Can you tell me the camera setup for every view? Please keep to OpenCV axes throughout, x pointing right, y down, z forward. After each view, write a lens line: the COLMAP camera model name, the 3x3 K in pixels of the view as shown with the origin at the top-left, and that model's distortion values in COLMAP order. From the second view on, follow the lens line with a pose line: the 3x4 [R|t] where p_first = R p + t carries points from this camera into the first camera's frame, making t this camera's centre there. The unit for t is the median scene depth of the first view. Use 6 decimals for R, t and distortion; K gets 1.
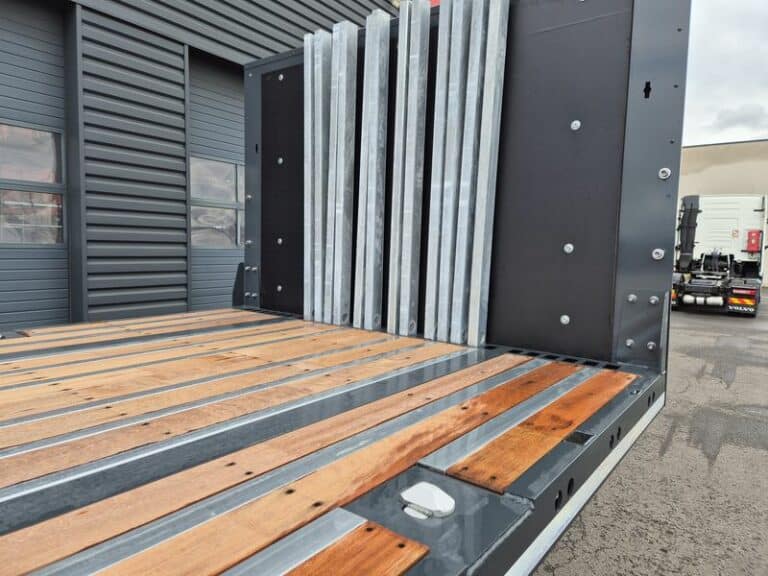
lens RADIAL K [[513.6, 0, 414.0], [0, 513.6, 274.0], [0, 0, 1]] dist [0.050855, -0.023722]
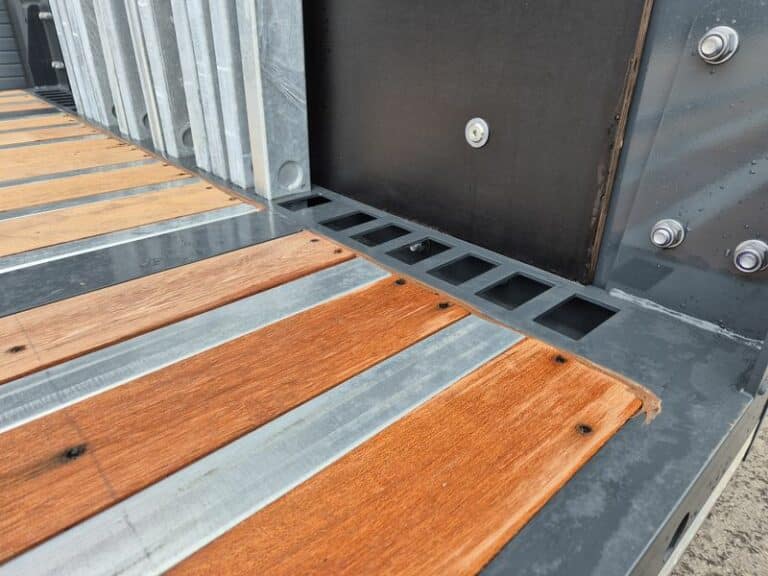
lens RADIAL K [[513.6, 0, 410.7], [0, 513.6, 283.1], [0, 0, 1]] dist [0.050855, -0.023722]
pose [[0.982600, 0.067511, -0.173028, 0.316284], [0.007671, 0.916054, 0.400980, 0.046989], [0.185573, -0.395331, 0.899598, 0.686279]]
